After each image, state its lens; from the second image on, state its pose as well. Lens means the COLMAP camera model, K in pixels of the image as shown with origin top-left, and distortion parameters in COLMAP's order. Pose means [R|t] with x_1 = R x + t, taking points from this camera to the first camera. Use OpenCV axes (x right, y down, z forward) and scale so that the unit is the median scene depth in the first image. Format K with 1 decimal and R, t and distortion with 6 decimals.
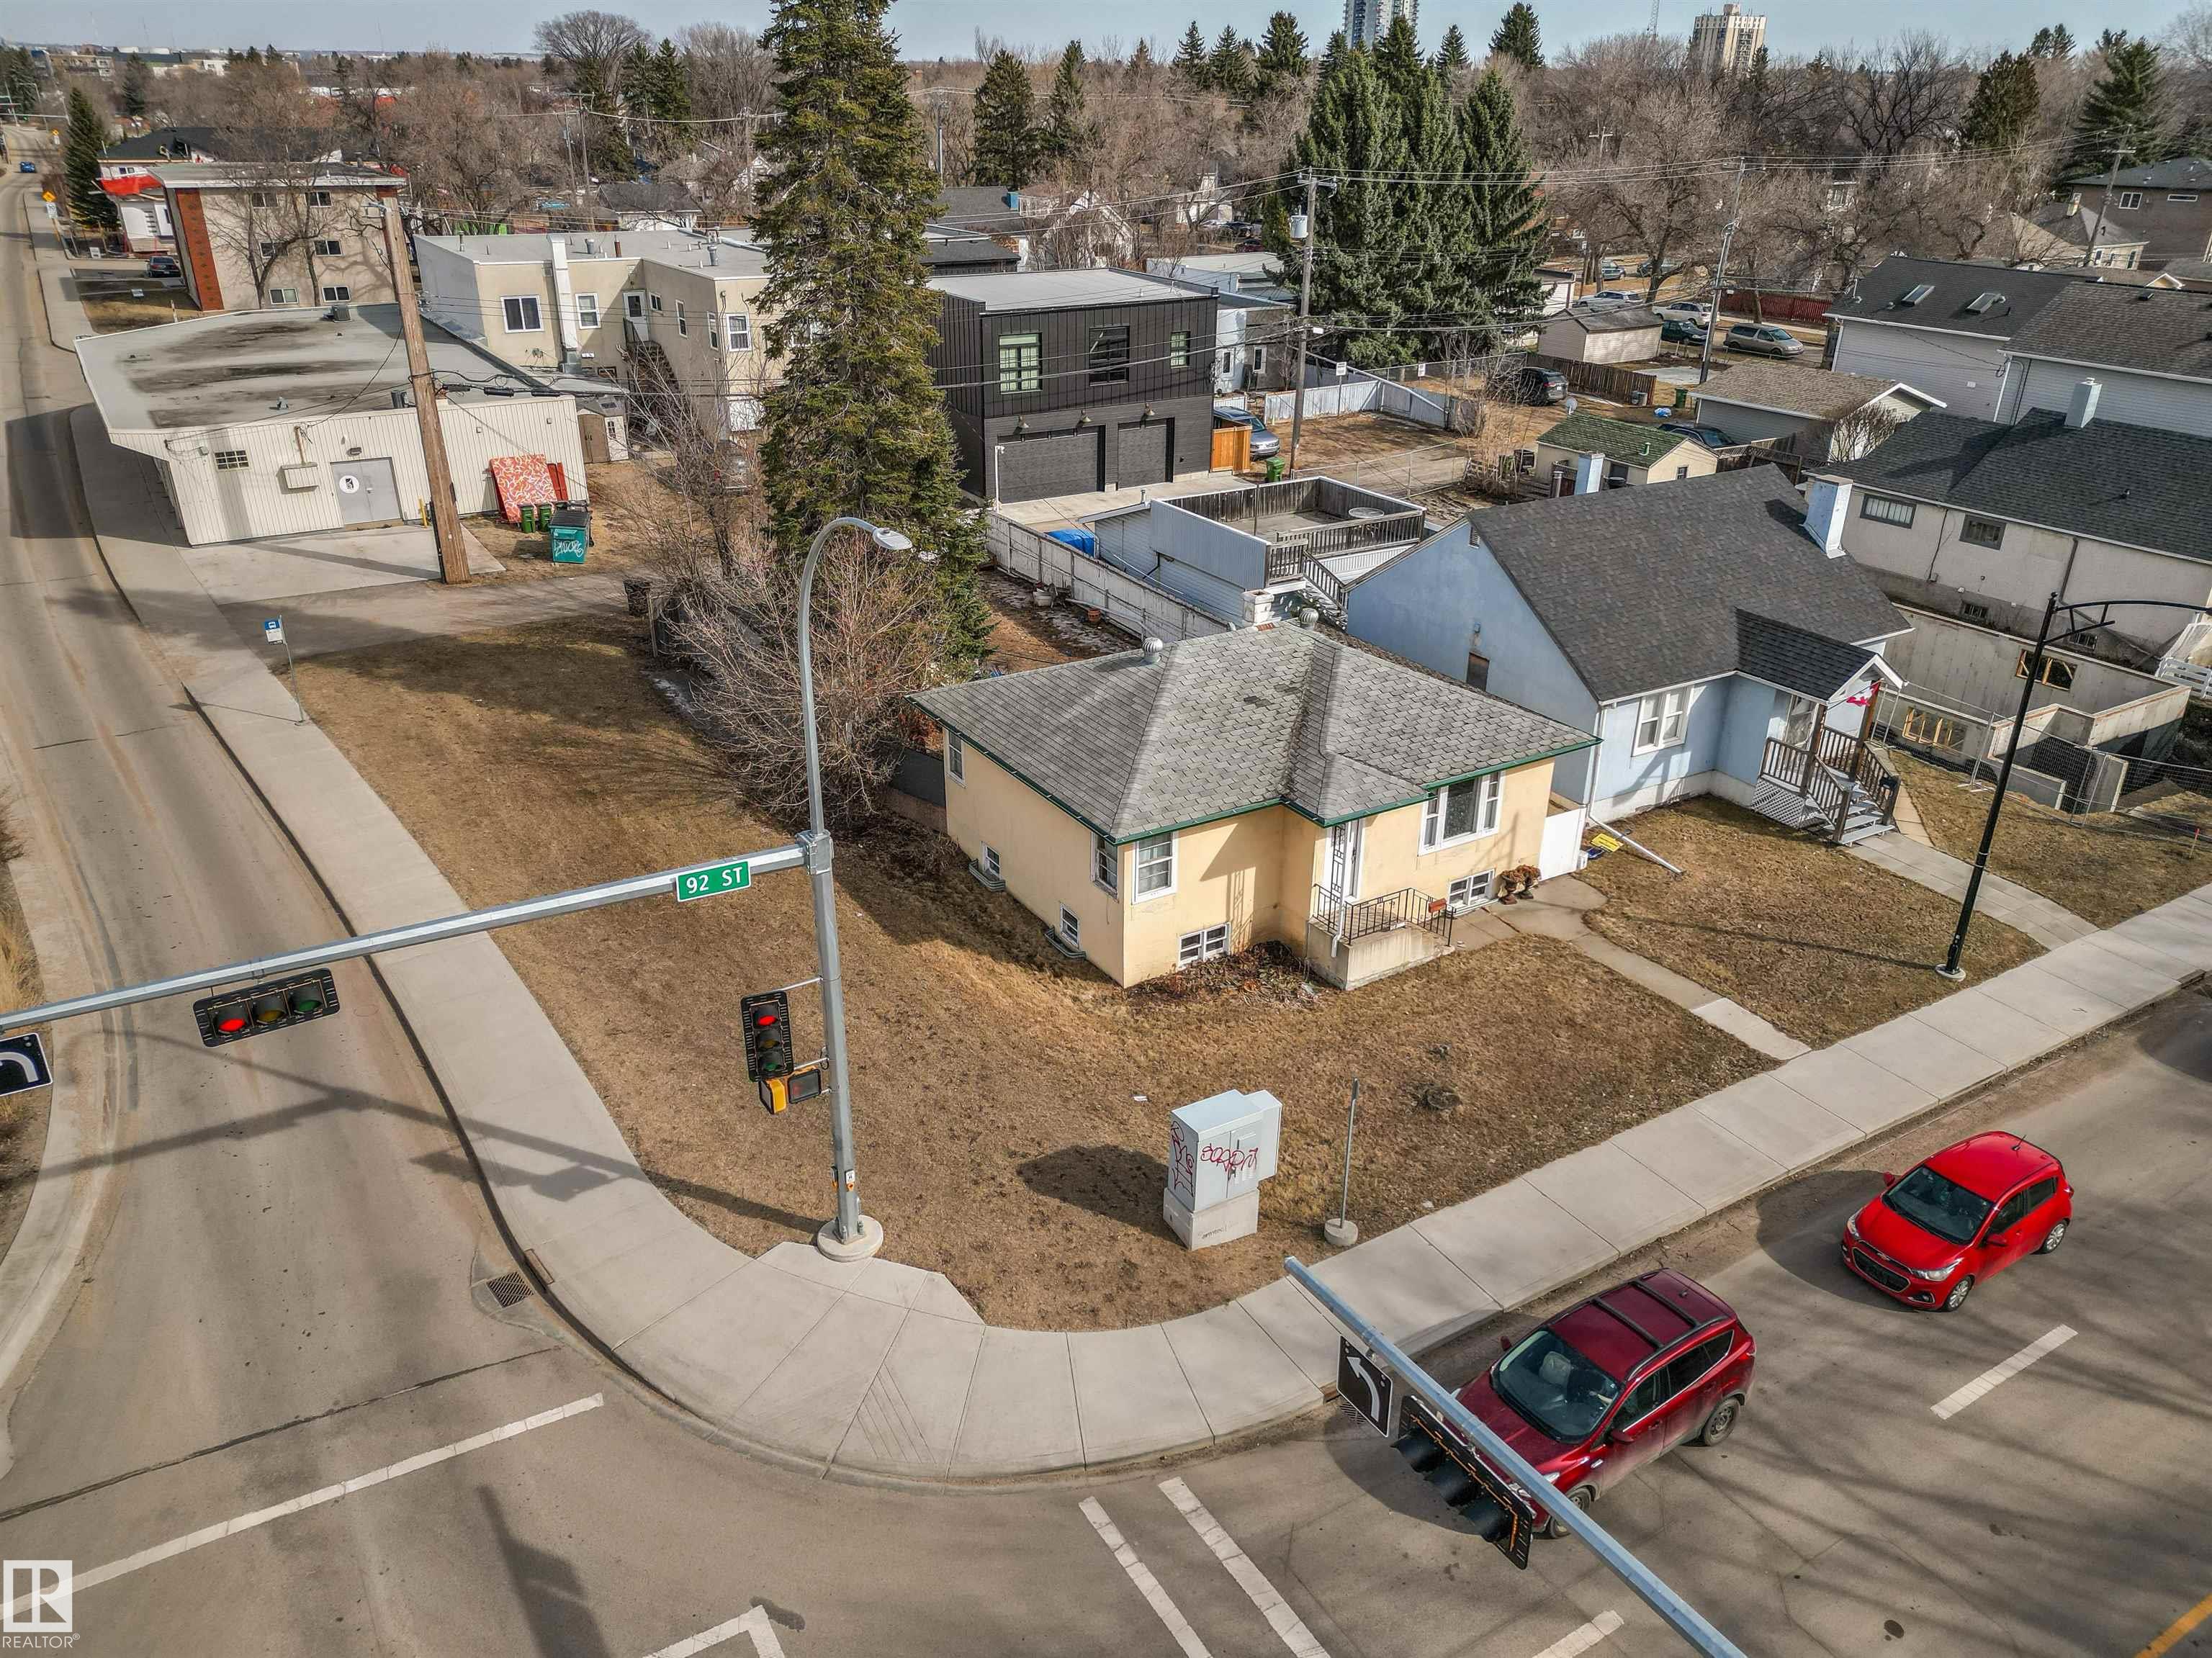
lens RADIAL K [[1593.2, 0, 1106.0], [0, 1593.2, 829.0], [0, 0, 1]] dist [0.087884, -0.078595]
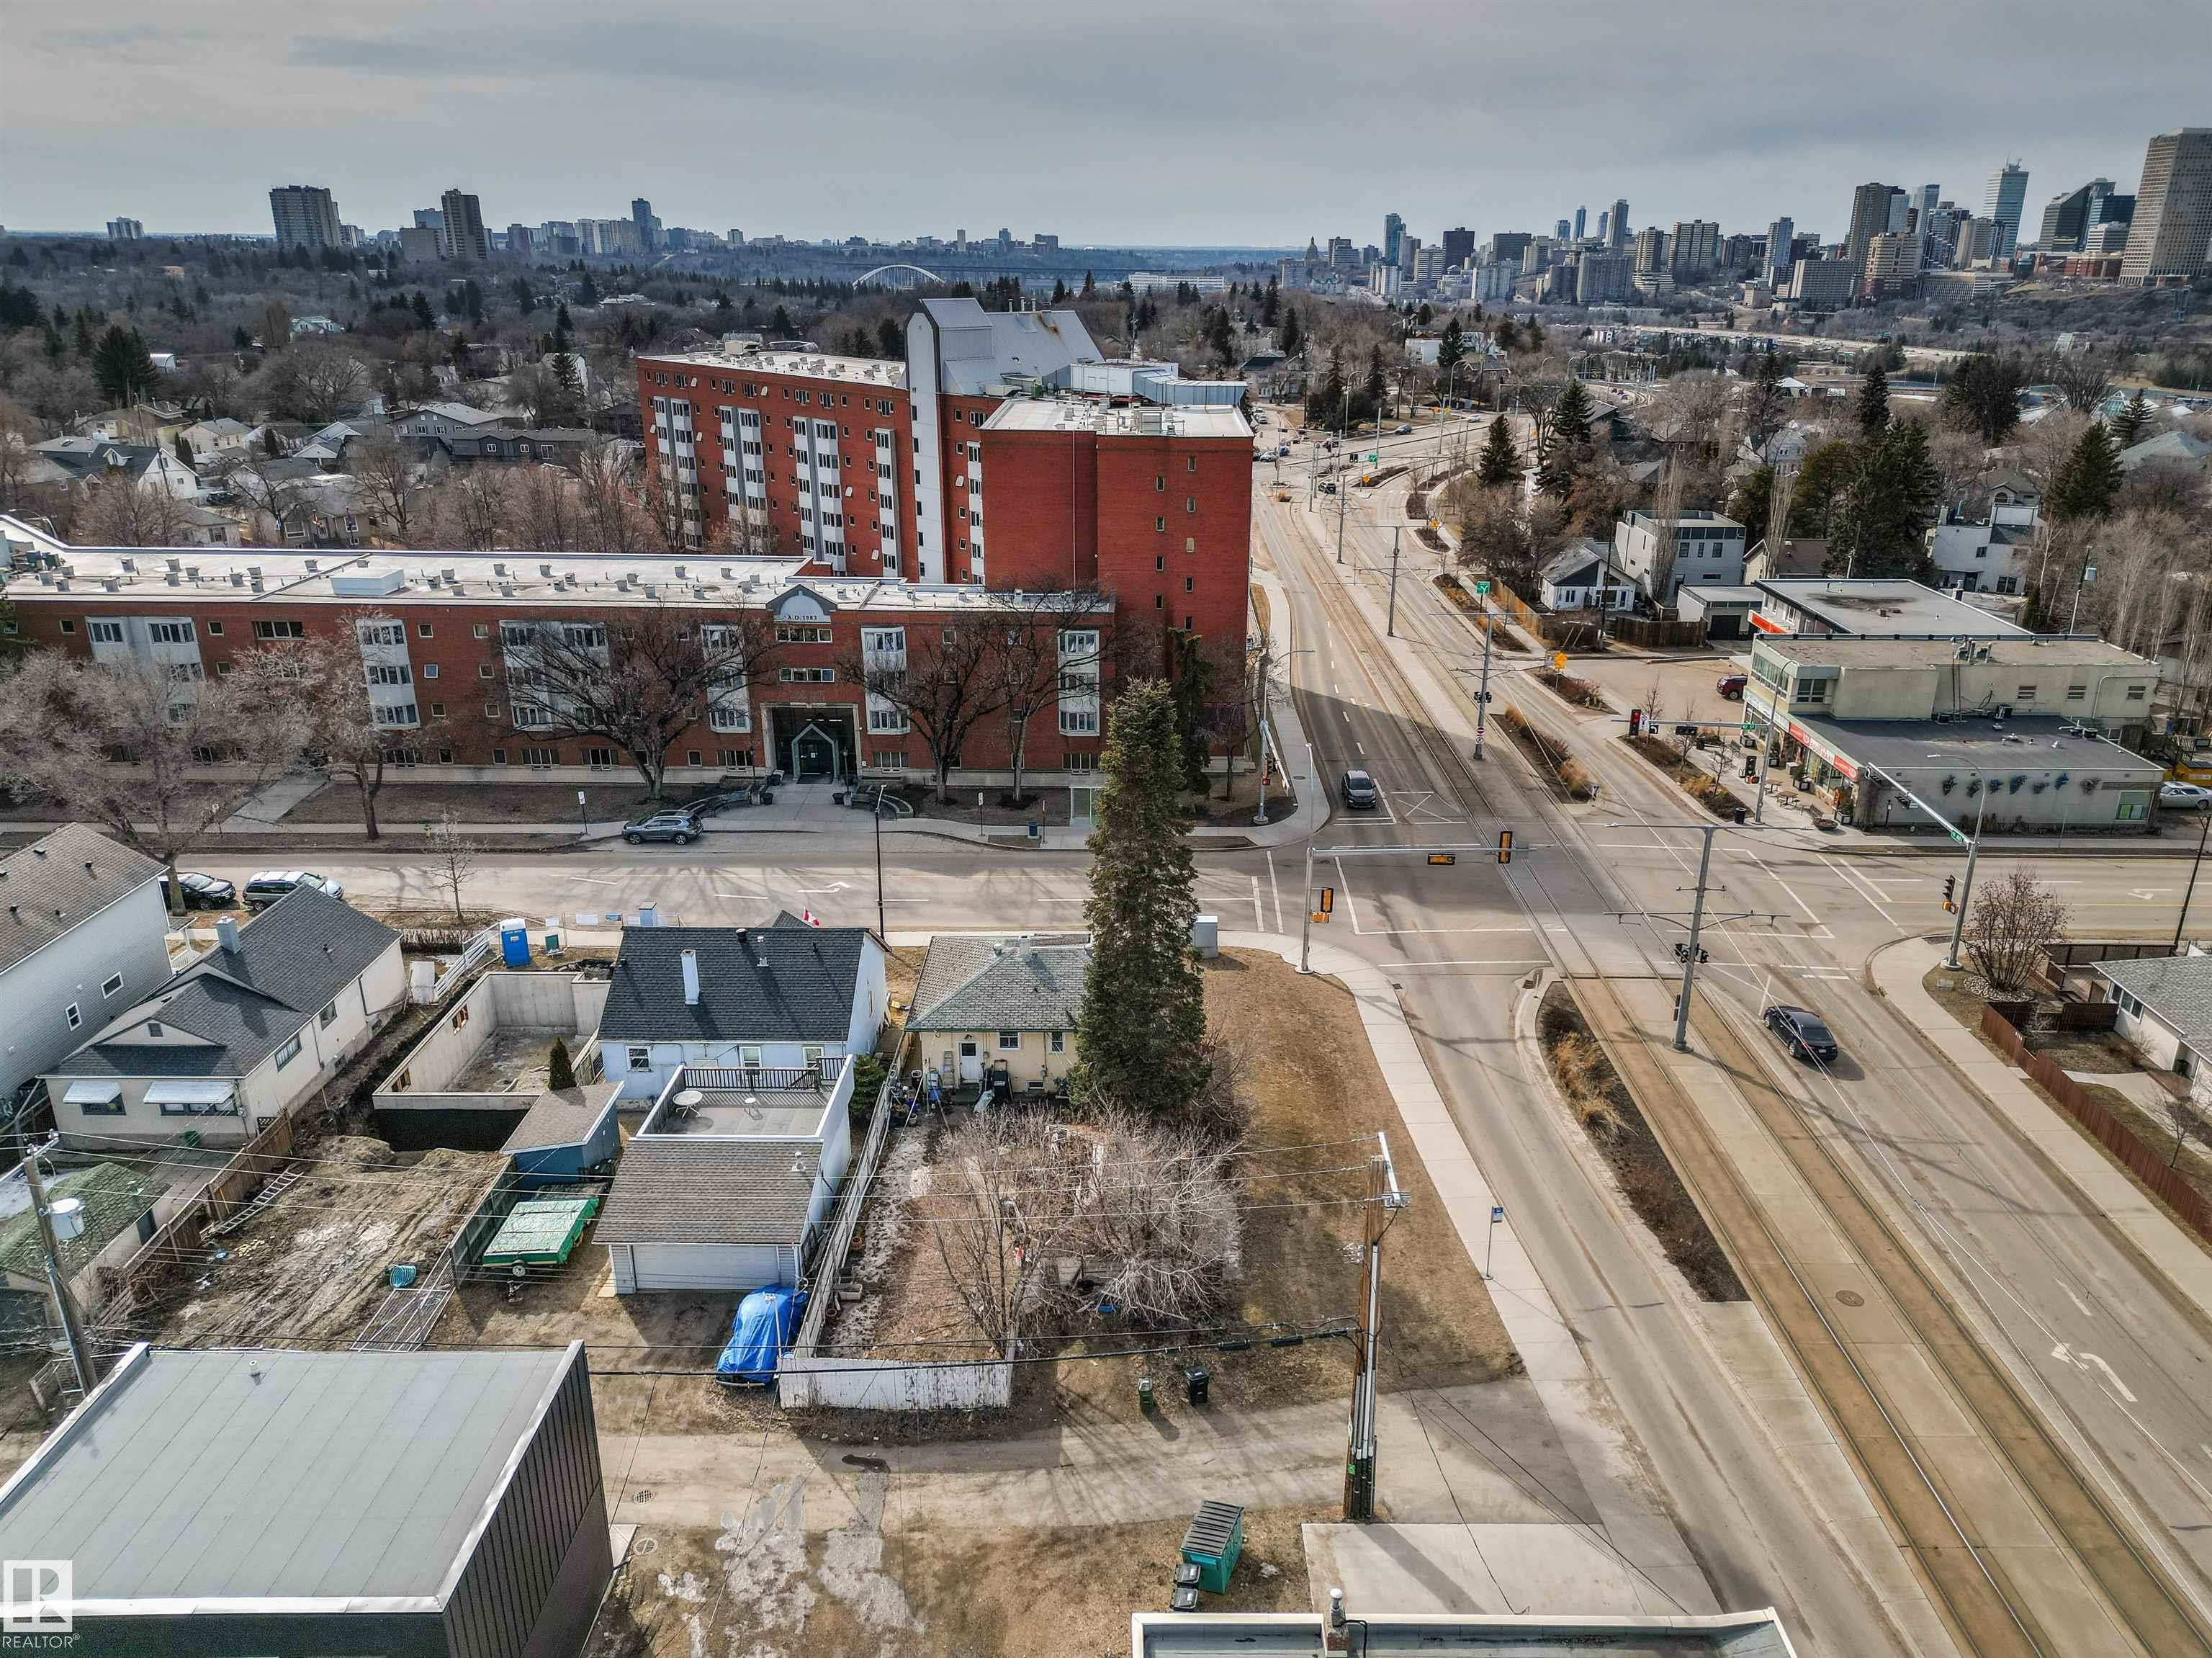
lens RADIAL K [[1565.8, 0, 1157.7], [0, 1565.8, 834.6], [0, 0, 1]] dist [0.073033, -0.067764]
pose [[-0.855915, -0.195849, 0.478595, -0.893820], [0.202150, 0.725140, 0.658261, -1.384660], [-0.475968, 0.660163, -0.581067, 1.807087]]
